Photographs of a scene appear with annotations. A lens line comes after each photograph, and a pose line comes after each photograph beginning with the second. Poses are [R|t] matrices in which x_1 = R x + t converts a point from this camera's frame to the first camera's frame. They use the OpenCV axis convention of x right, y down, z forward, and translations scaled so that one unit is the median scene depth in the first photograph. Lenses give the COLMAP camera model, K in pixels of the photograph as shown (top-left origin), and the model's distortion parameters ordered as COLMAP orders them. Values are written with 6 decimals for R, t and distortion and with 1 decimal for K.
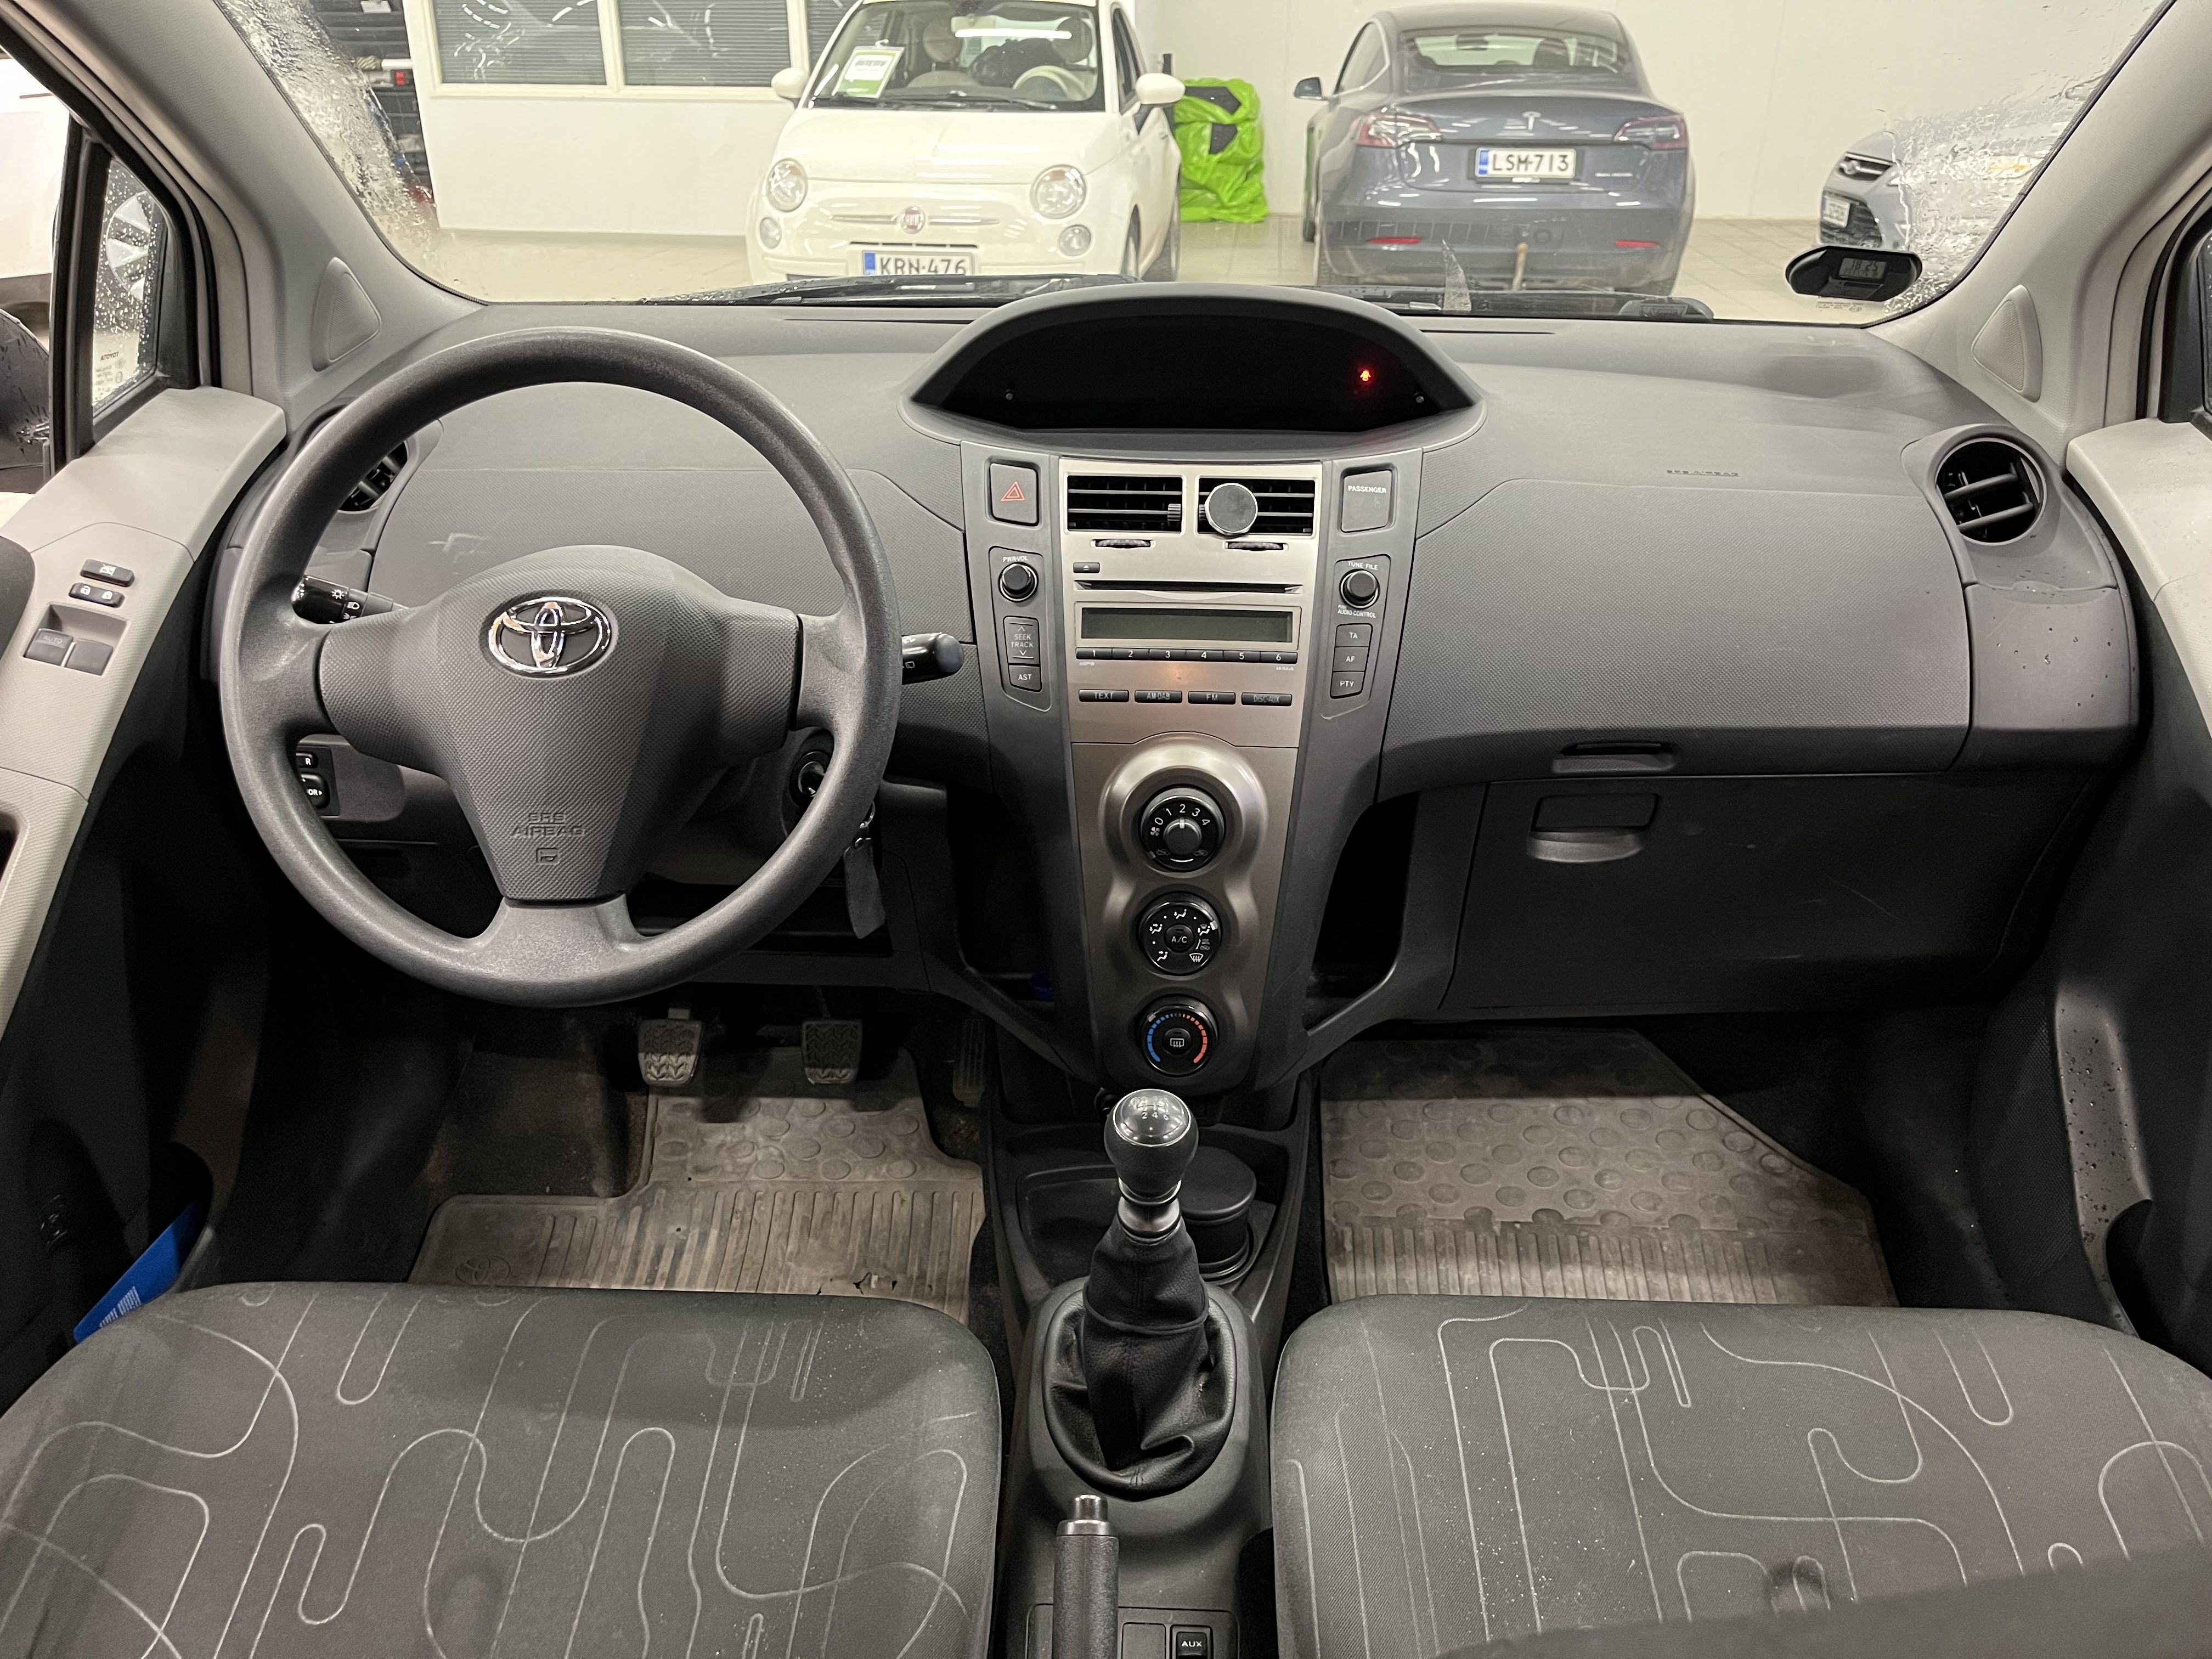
lens RADIAL K [[1650.9, 0, 1099.4], [0, 1650.9, 845.4], [0, 0, 1]] dist [0.069348, -0.060473]
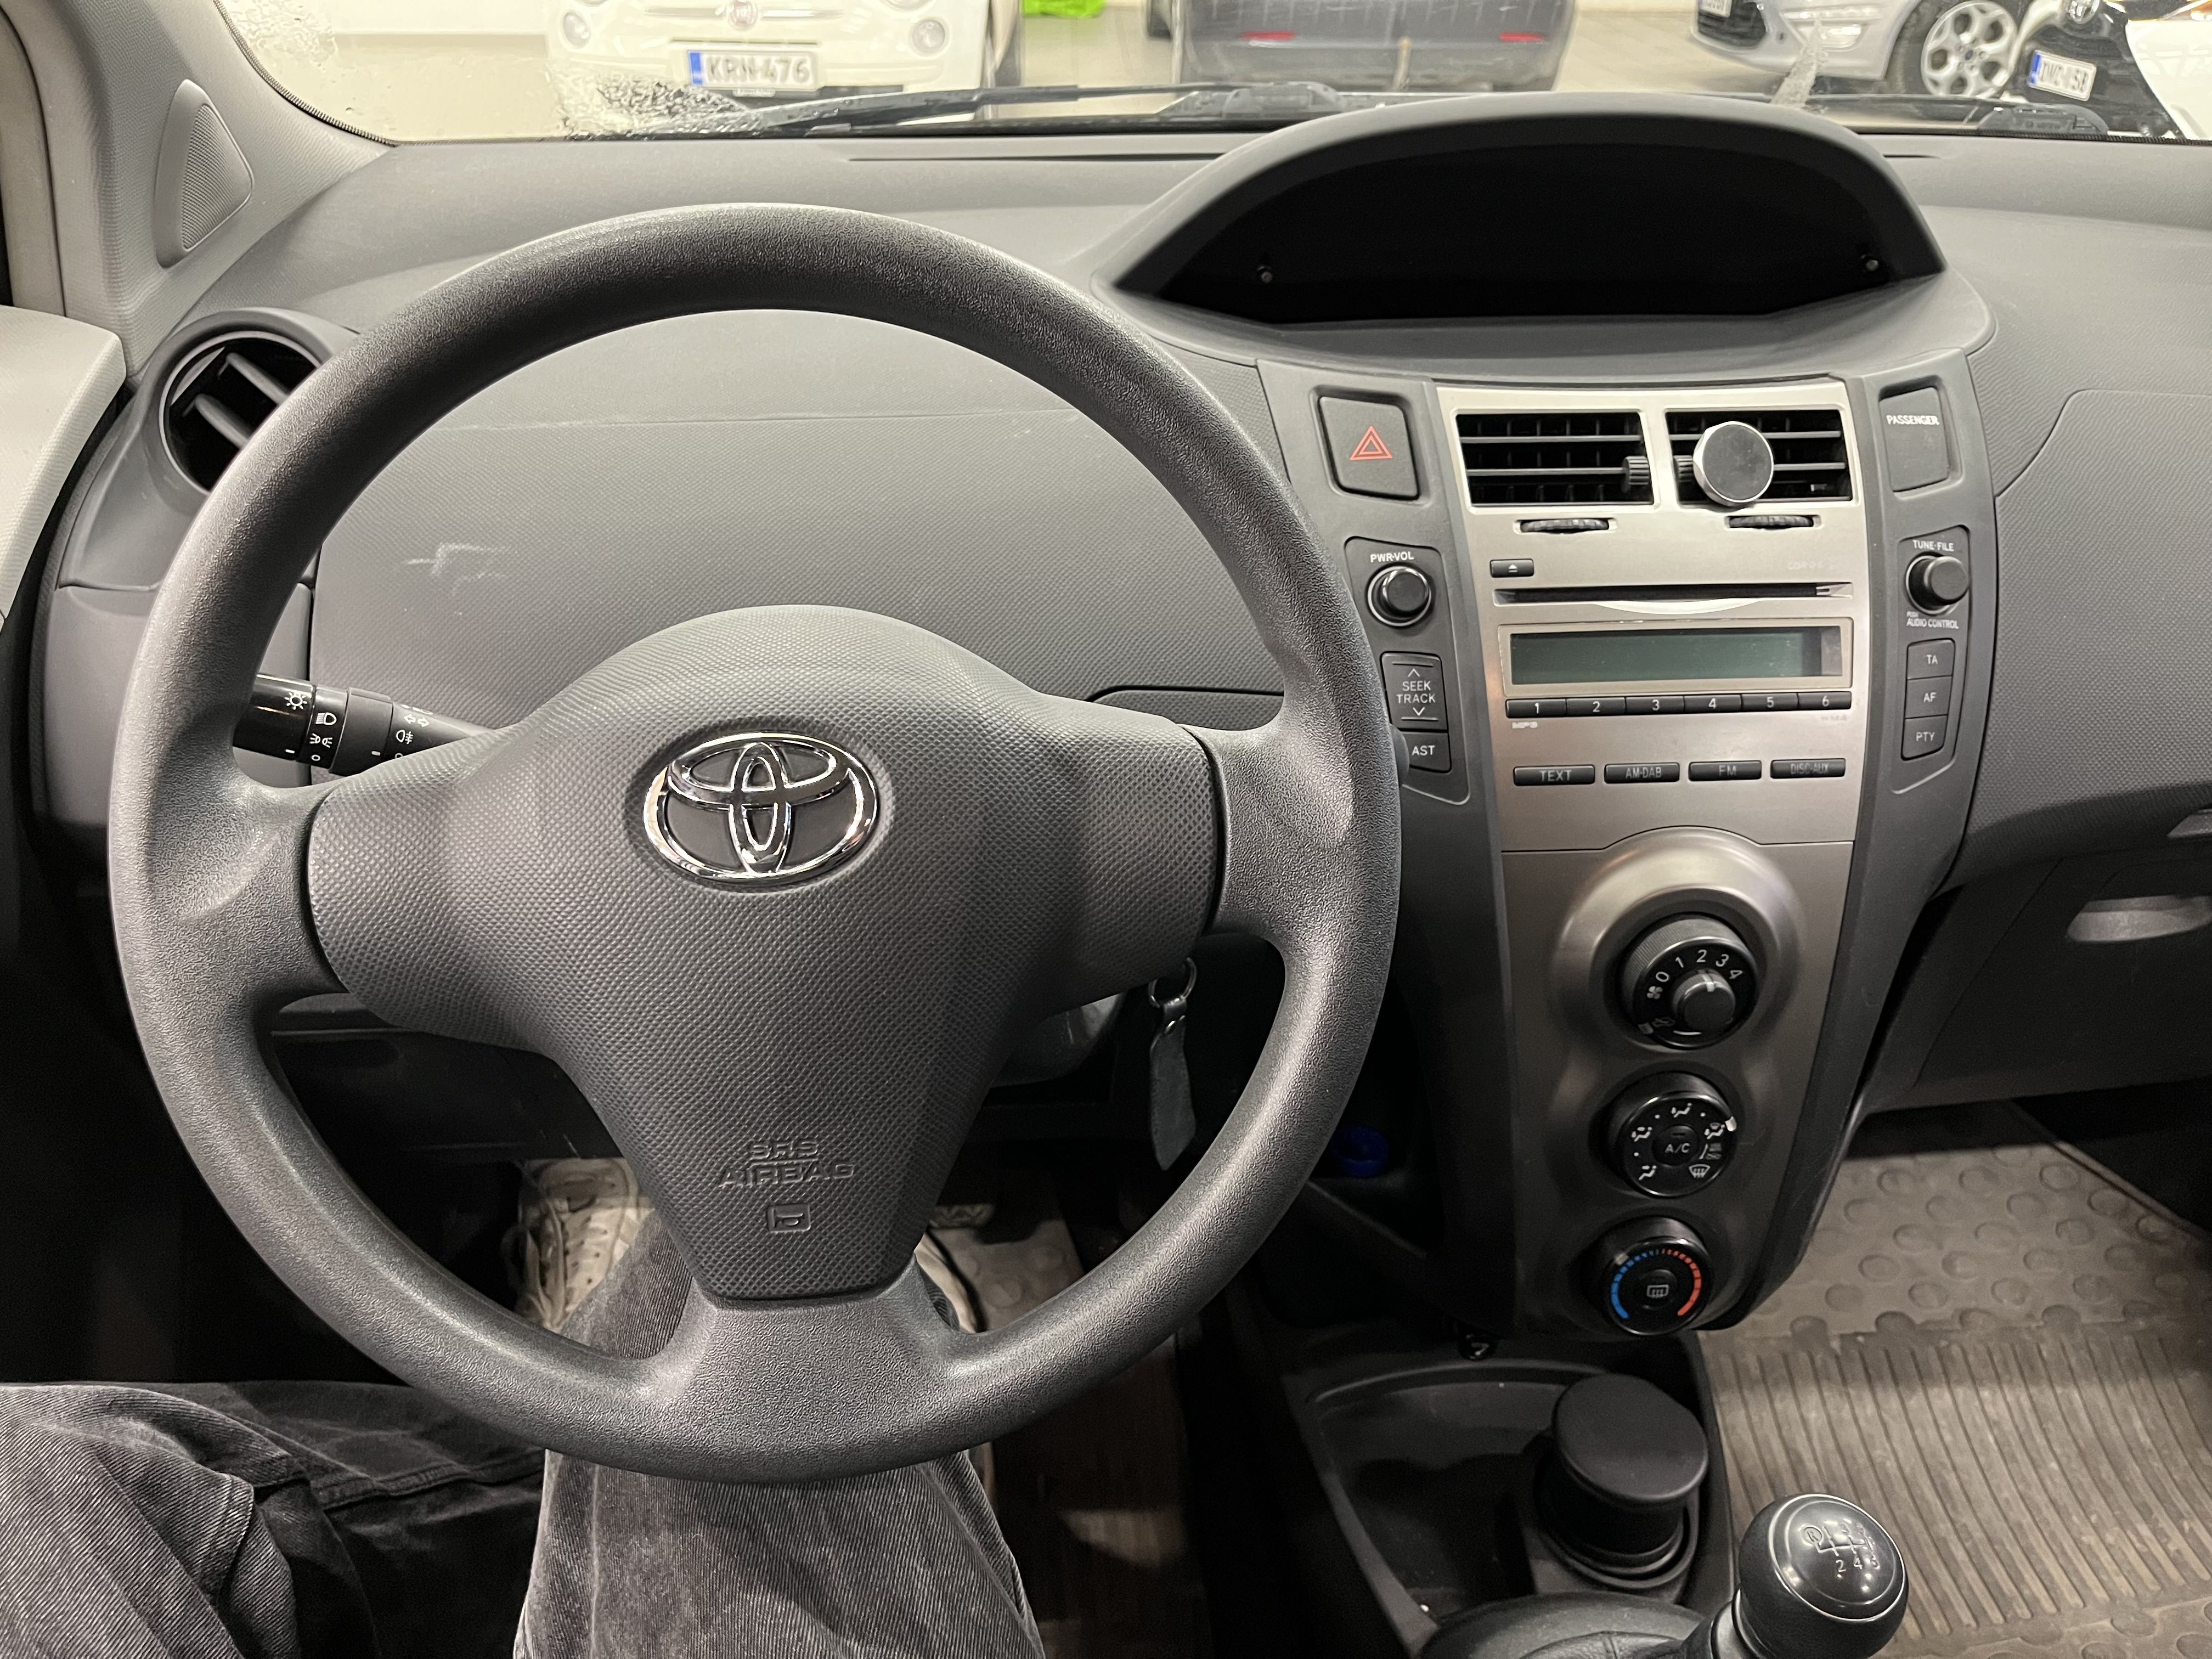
lens RADIAL K [[1650.9, 0, 1092.7], [0, 1650.9, 830.4], [0, 0, 1]] dist [0.069348, -0.060473]
pose [[0.992937, -0.058637, 0.103139, -0.231136], [0.048681, 0.994139, 0.096532, -0.135617], [-0.108195, -0.090829, 0.989972, 0.382312]]
